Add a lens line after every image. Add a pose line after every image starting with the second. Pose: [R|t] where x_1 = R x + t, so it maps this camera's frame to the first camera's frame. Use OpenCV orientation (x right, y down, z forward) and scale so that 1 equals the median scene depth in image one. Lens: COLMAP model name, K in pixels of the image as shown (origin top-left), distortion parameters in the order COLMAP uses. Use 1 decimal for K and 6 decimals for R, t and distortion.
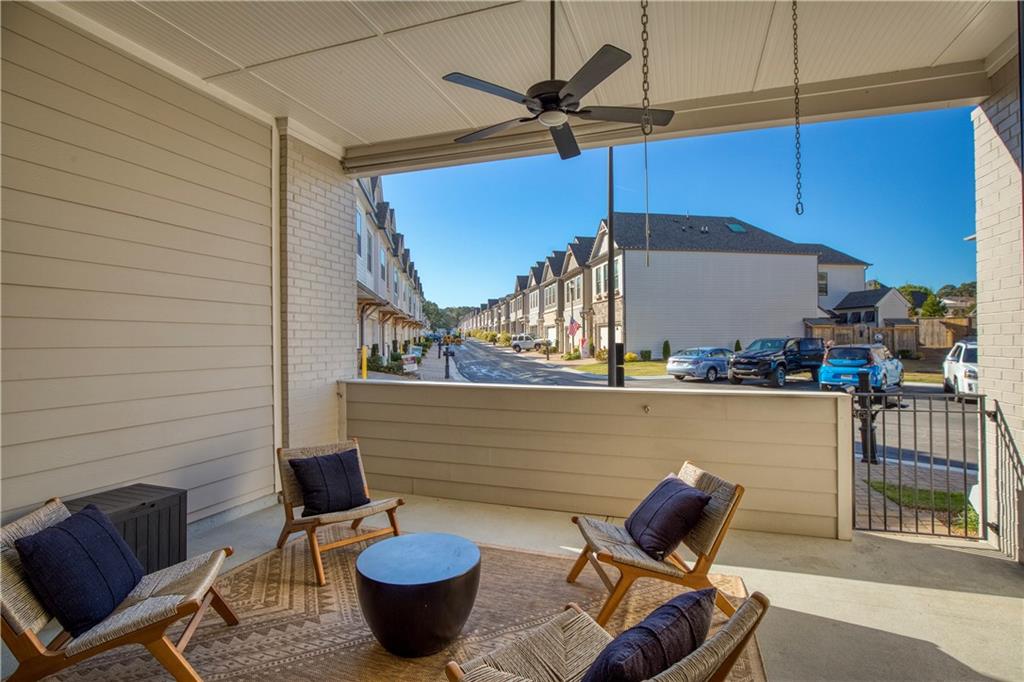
lens RADIAL K [[497.4, 0, 512.4], [0, 497.4, 337.5], [0, 0, 1]] dist [-0.025724, 0.003357]
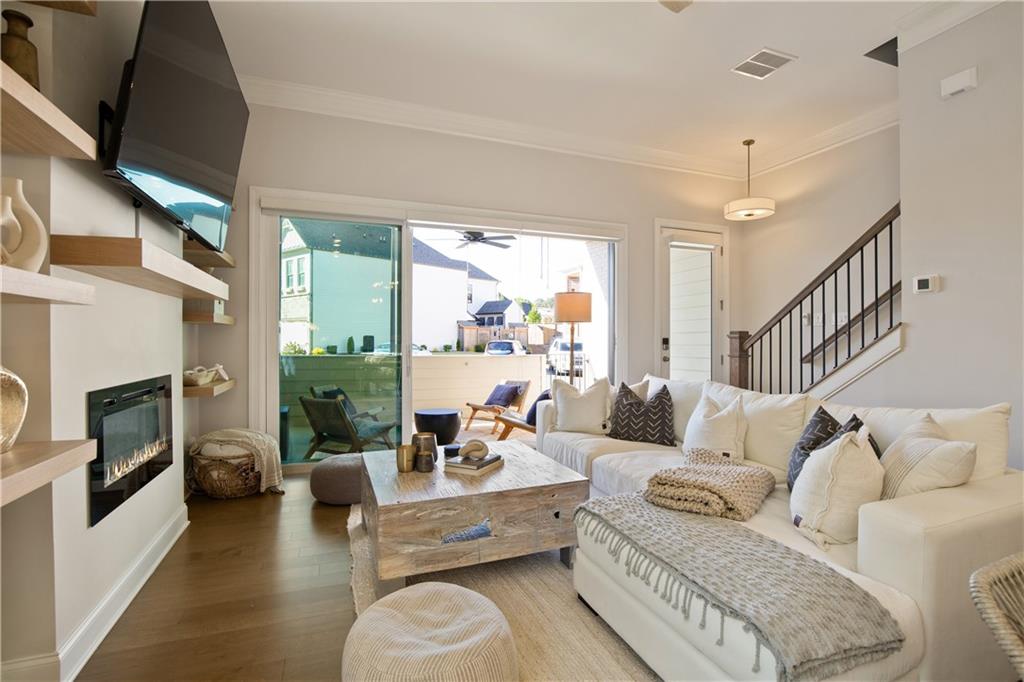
lens RADIAL K [[497.4, 0, 513.9], [0, 497.4, 339.8], [0, 0, 1]] dist [-0.025724, 0.003357]
pose [[0.777774, 0.009951, 0.628466, -0.778983], [-0.015973, 0.999865, 0.003936, 0.026767], [-0.628342, -0.013100, 0.777827, -0.647412]]
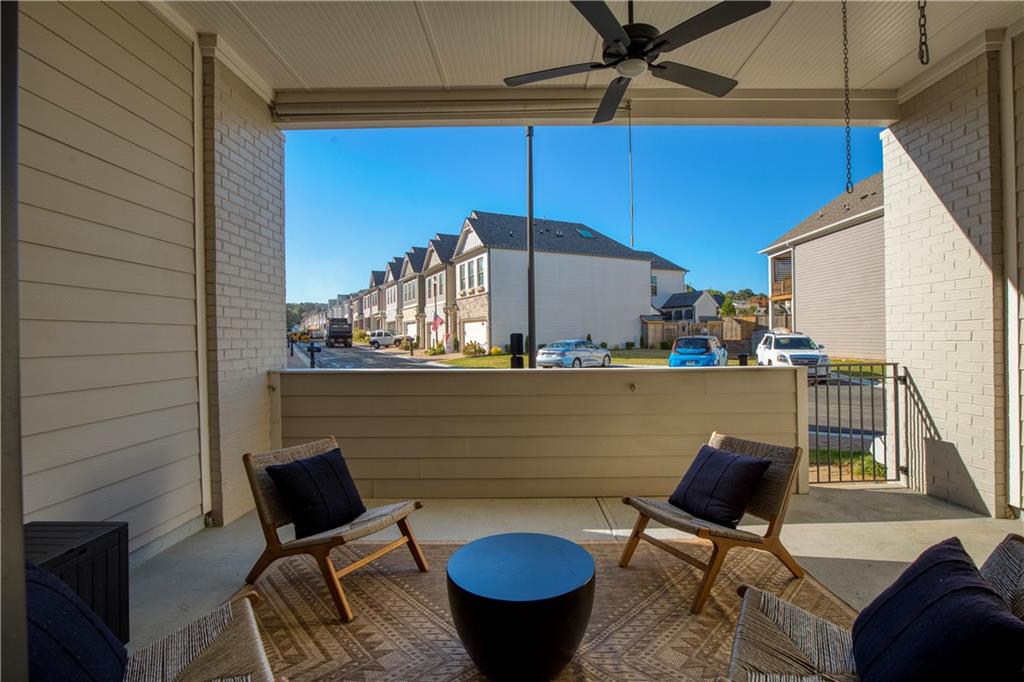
lens RADIAL K [[482.8, 0, 525.3], [0, 482.8, 336.8], [0, 0, 1]] dist [-0.026969, 0.002251]
pose [[0.947535, -0.005650, 0.319602, -0.223891], [0.003927, 0.999974, 0.006035, 0.030012], [-0.319628, -0.004463, 0.947533, 0.121163]]
